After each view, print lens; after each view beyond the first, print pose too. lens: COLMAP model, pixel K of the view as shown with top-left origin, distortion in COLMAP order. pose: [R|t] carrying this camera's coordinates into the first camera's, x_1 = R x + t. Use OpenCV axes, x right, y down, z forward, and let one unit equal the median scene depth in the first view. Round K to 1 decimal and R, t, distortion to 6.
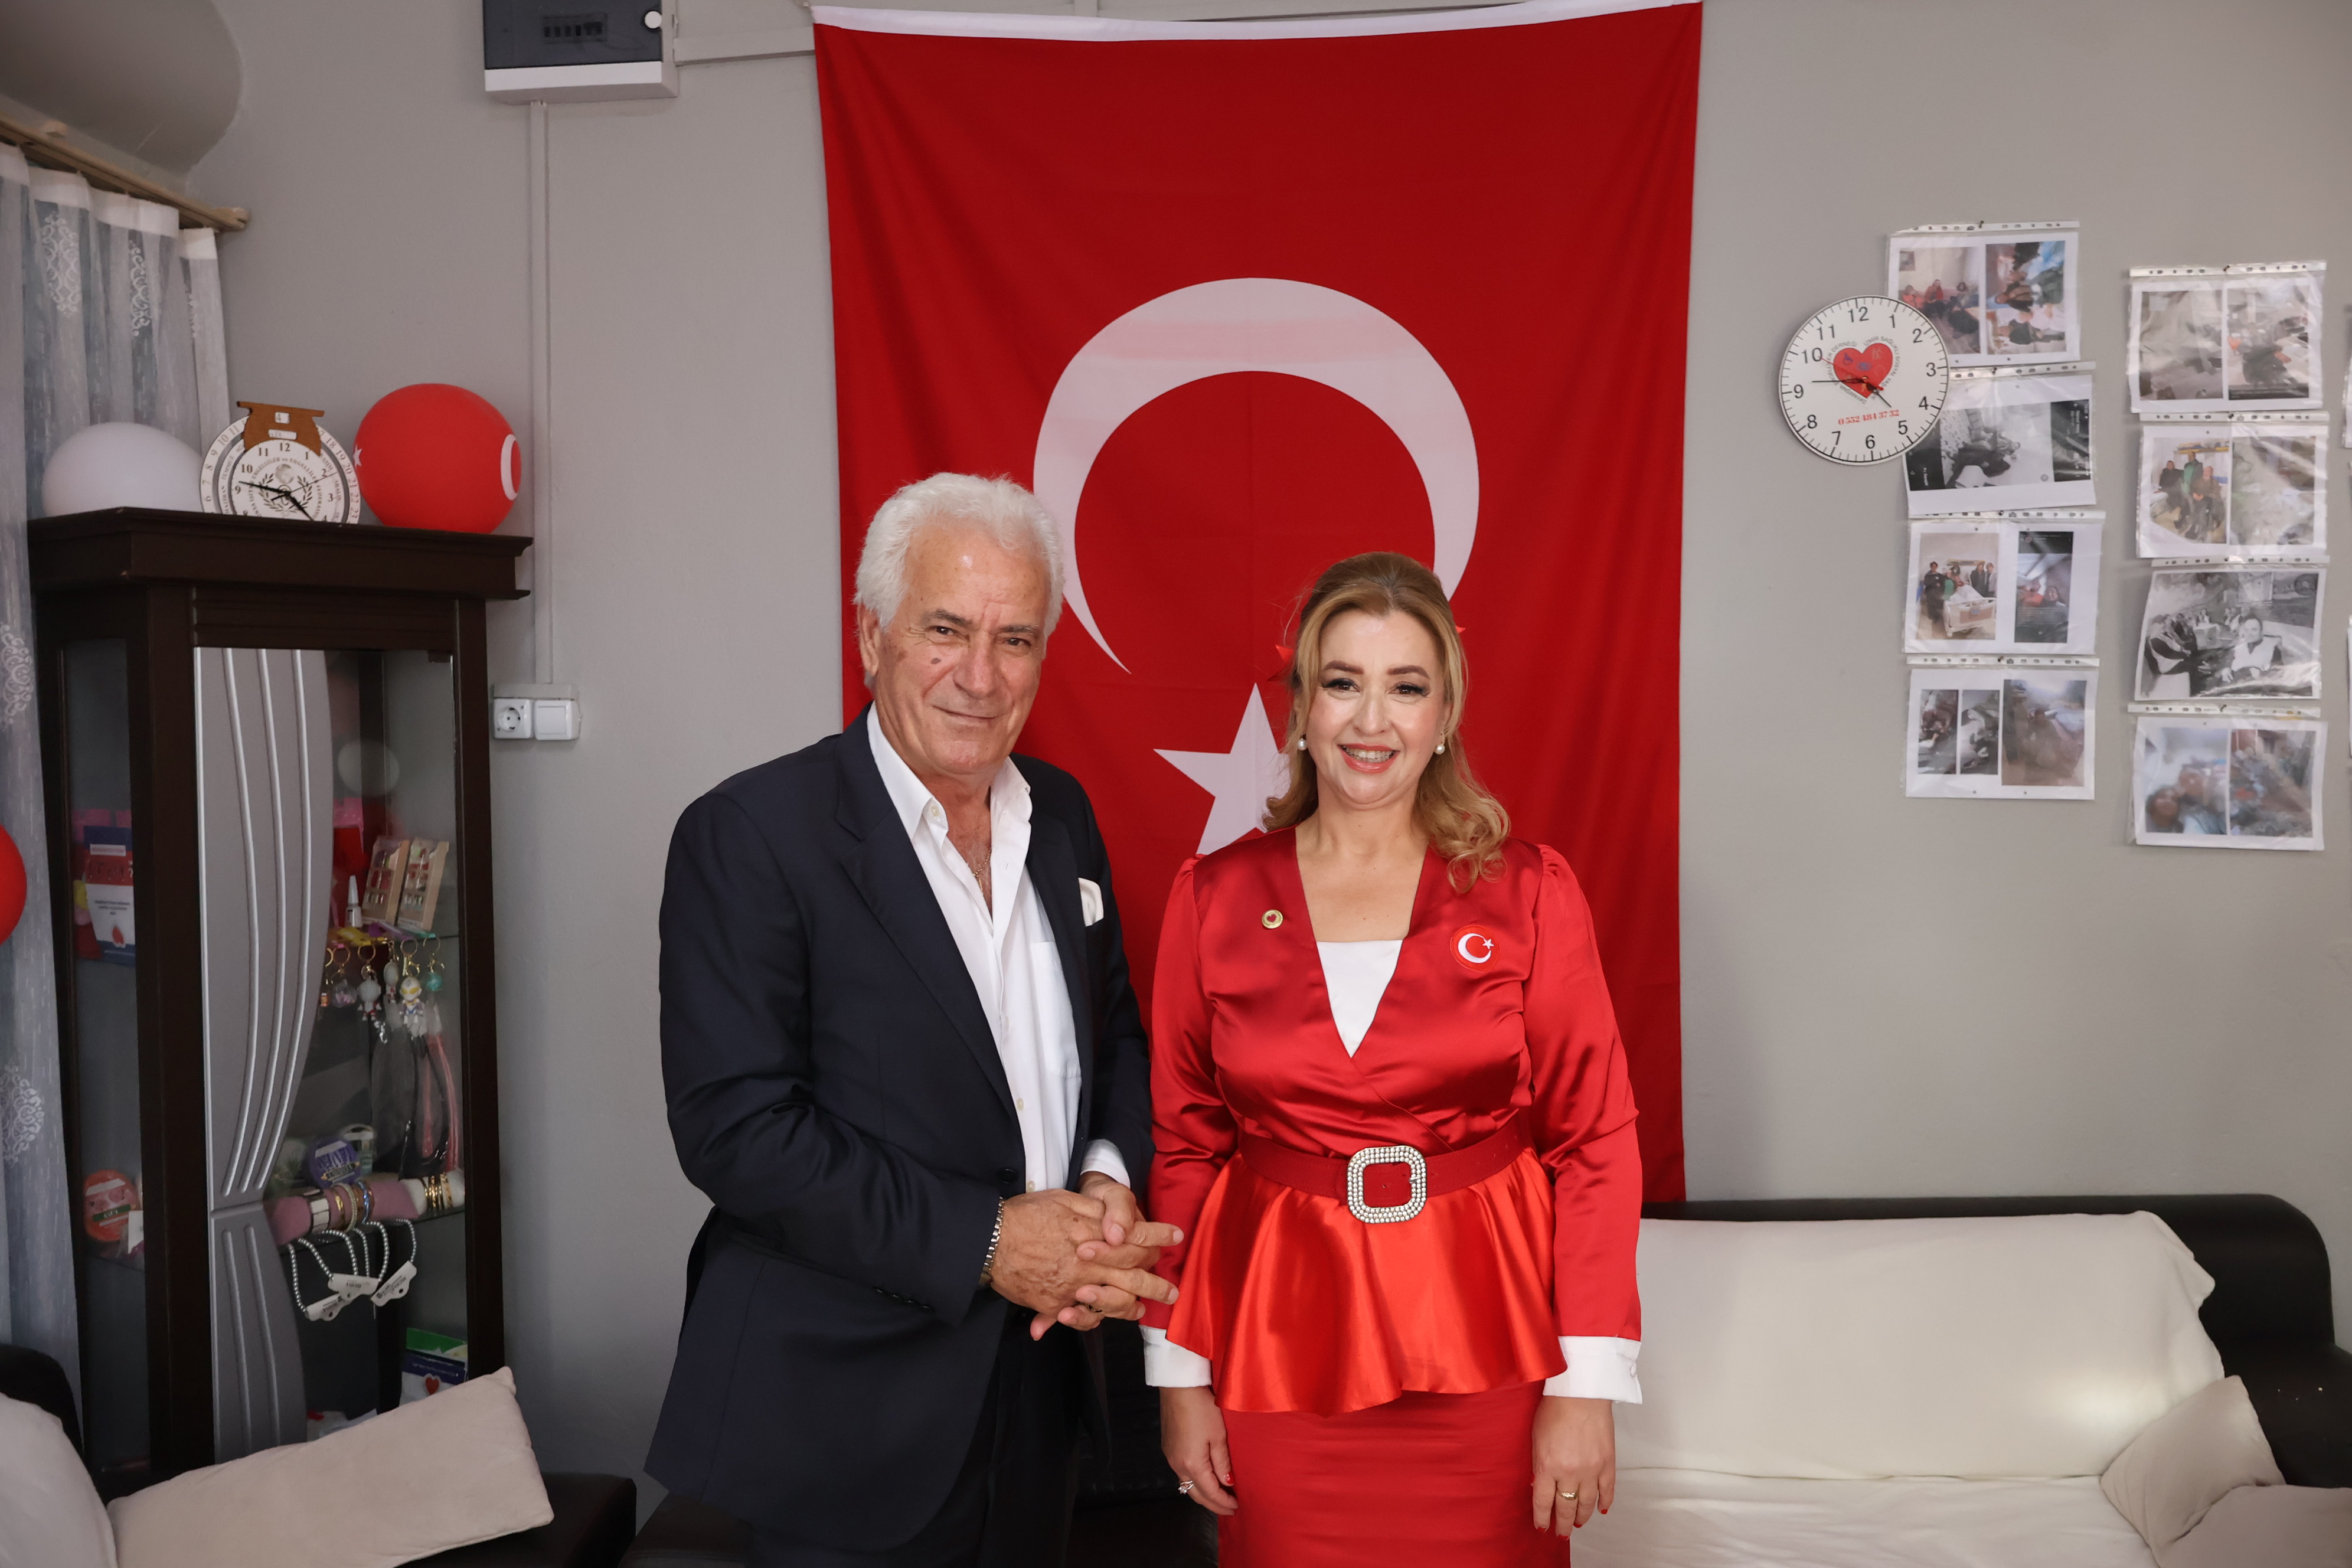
lens RADIAL K [[1985.8, 0, 1176.0], [0, 1985.8, 784.0], [0, 0, 1]] dist [0.000270, 0.001838]
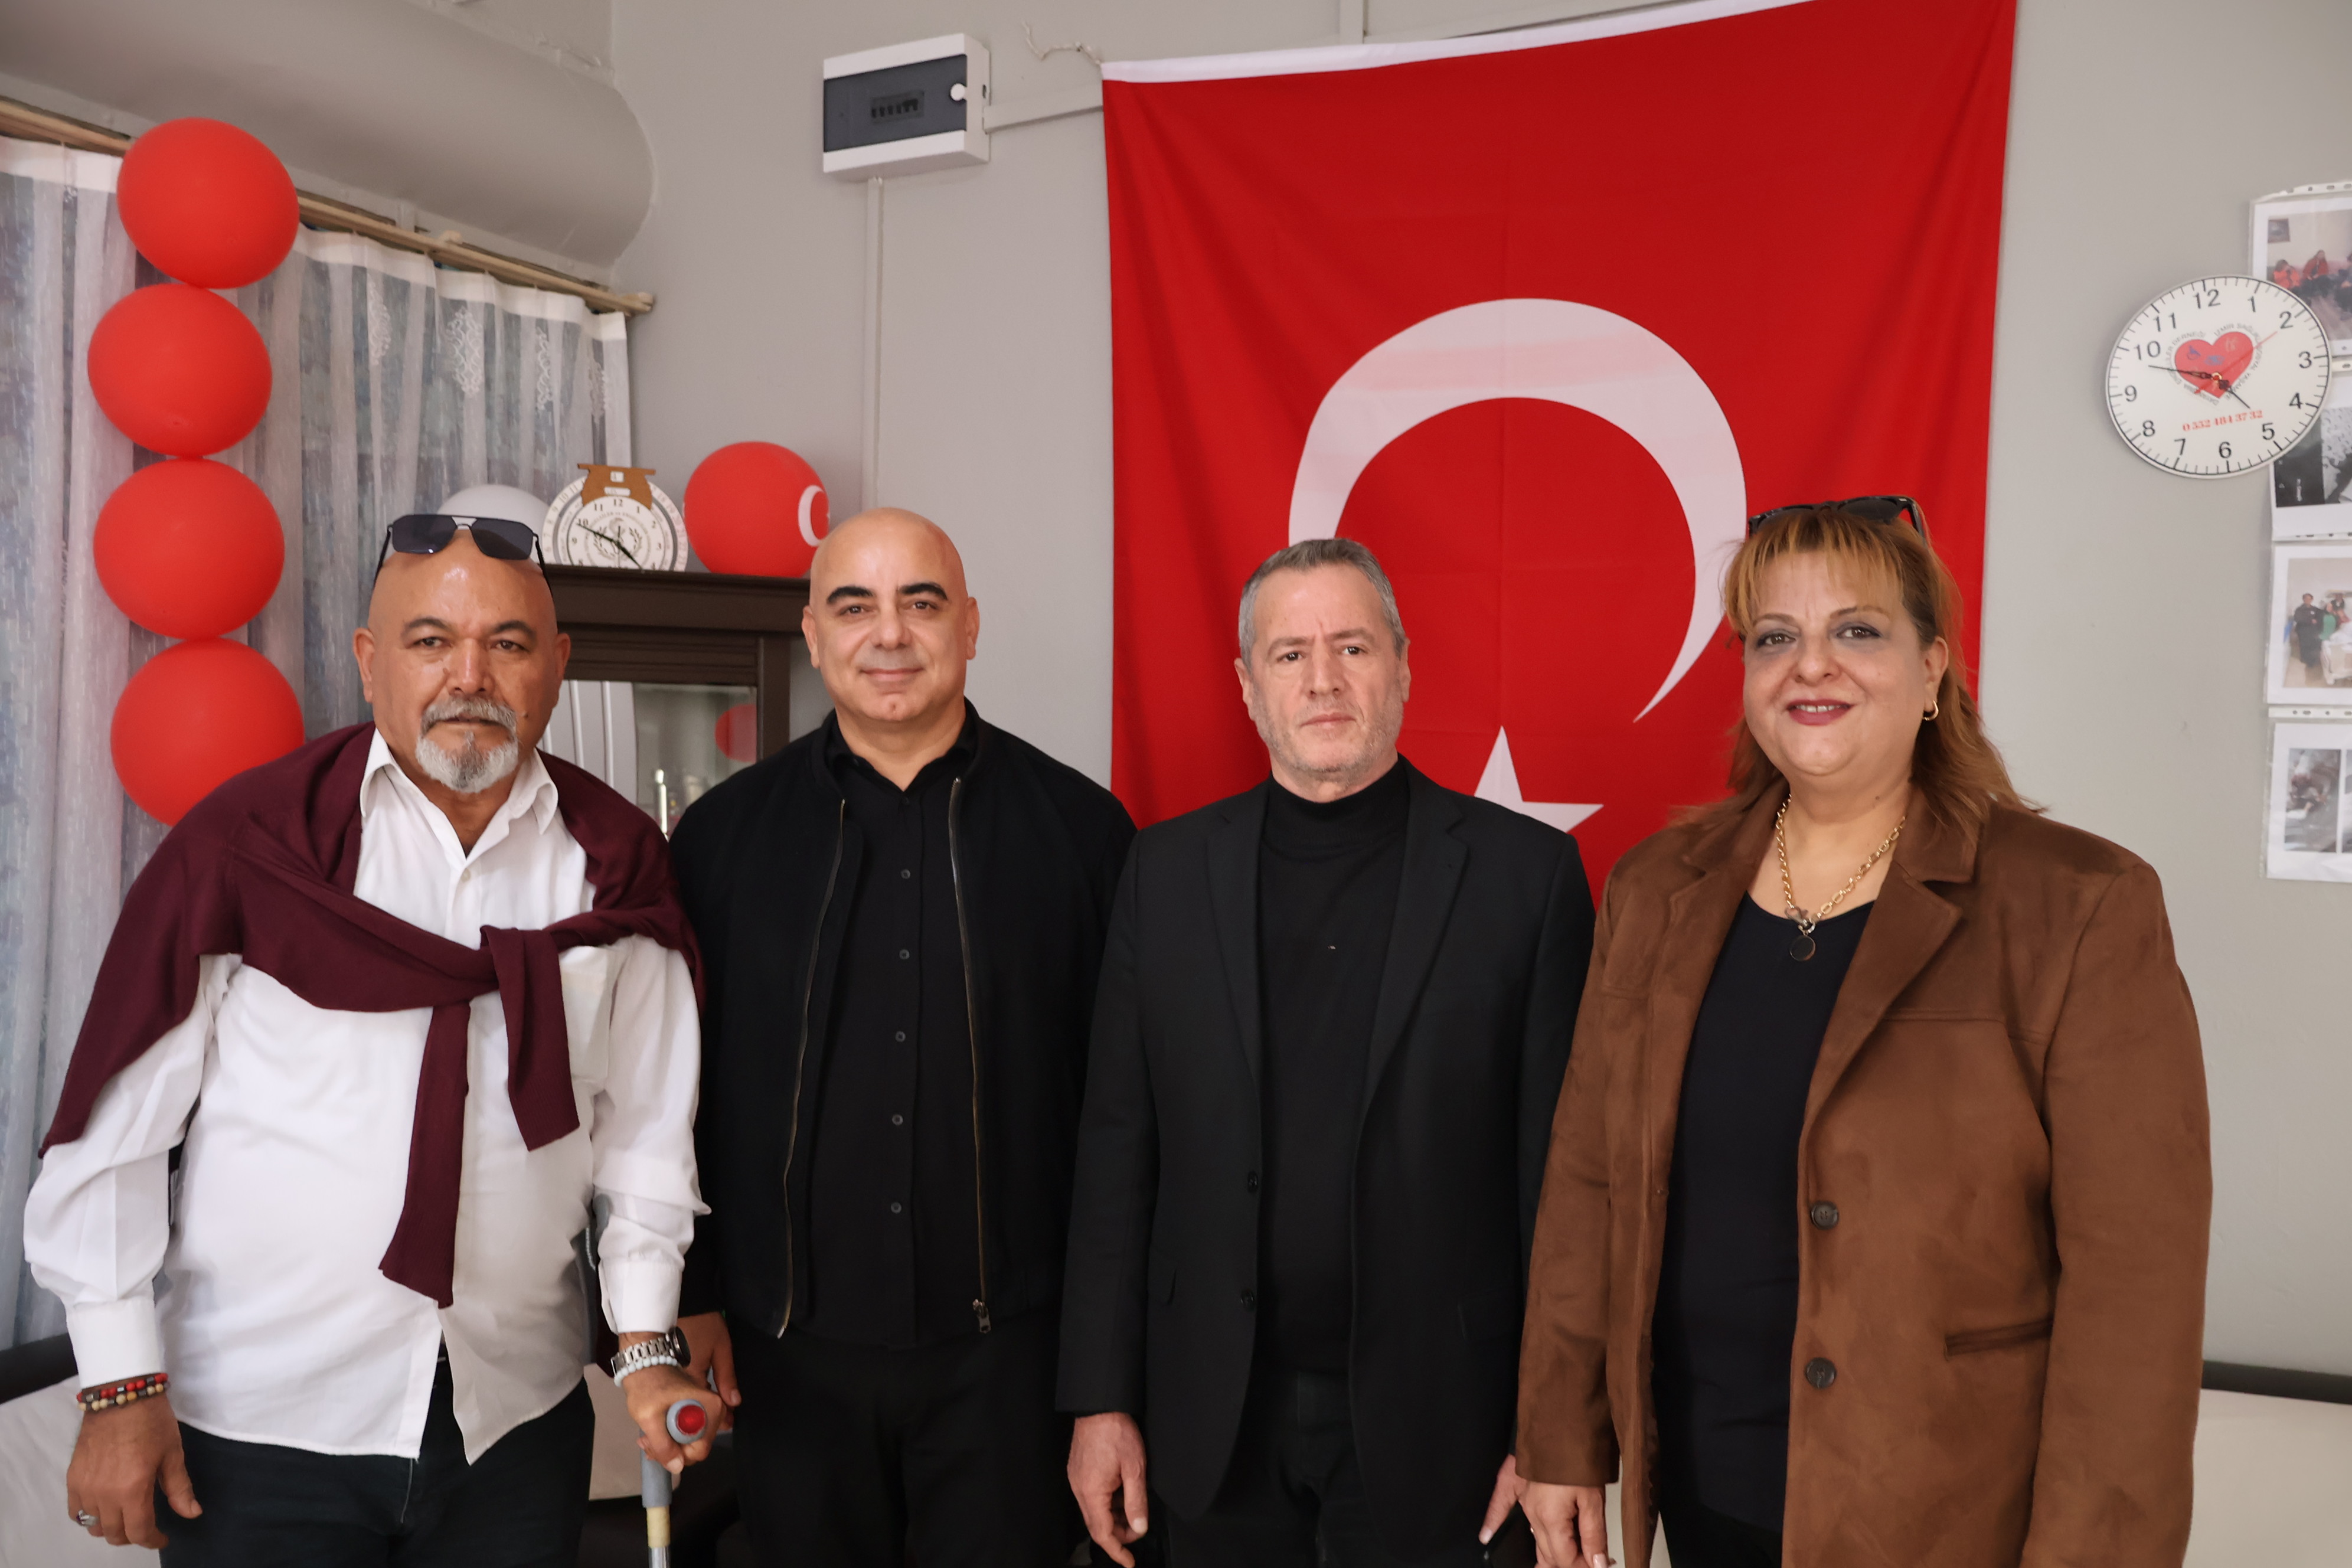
lens RADIAL K [[1985.8, 0, 1176.0], [0, 1985.8, 784.0], [0, 0, 1]] dist [0.000270, 0.001838]
pose [[0.930324, 0.027608, -0.365698, 0.249927], [-0.035056, 0.999291, -0.013741, -0.005301], [0.365059, 0.025604, 0.930632, 0.066924]]
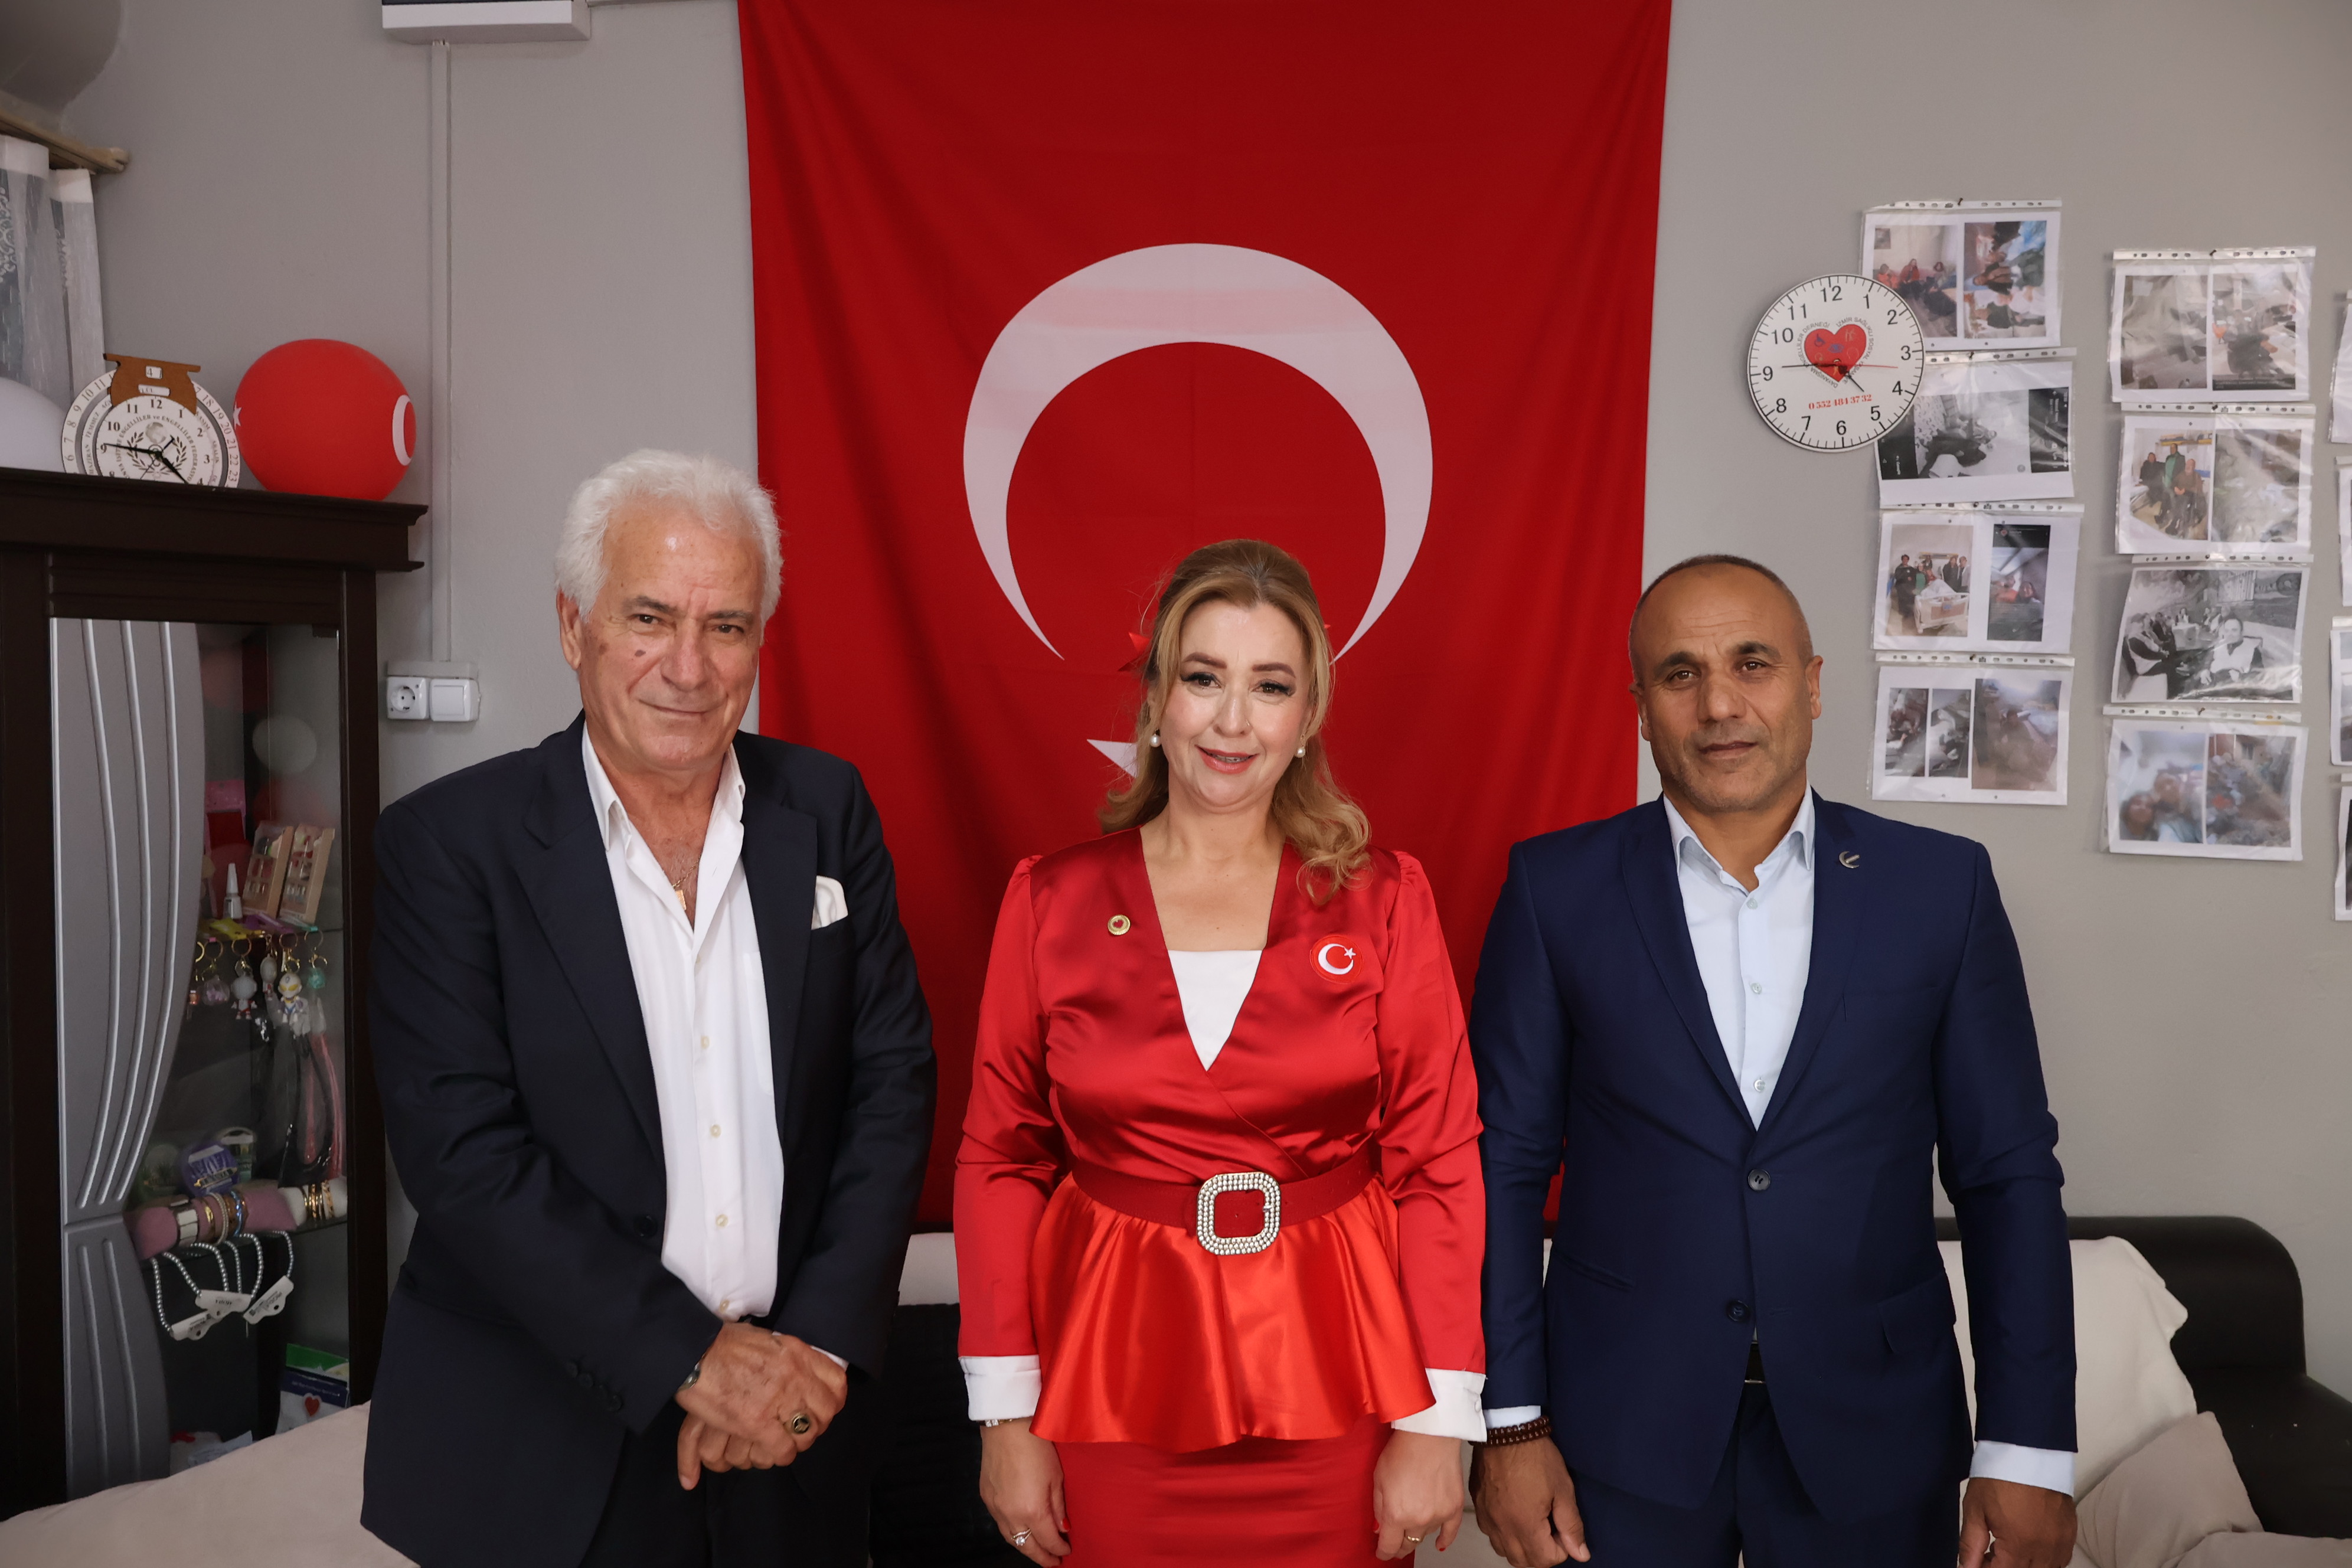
lens RADIAL K [[1985.8, 0, 1176.0], [0, 1985.8, 784.0], [0, 0, 1]] dist [0.000270, 0.001838]
pose [[0.999583, 0.012333, 0.026108, 0.006854], [-0.012562, 0.999884, 0.008634, -0.005214], [-0.025998, -0.008958, 0.999622, 0.052089]]
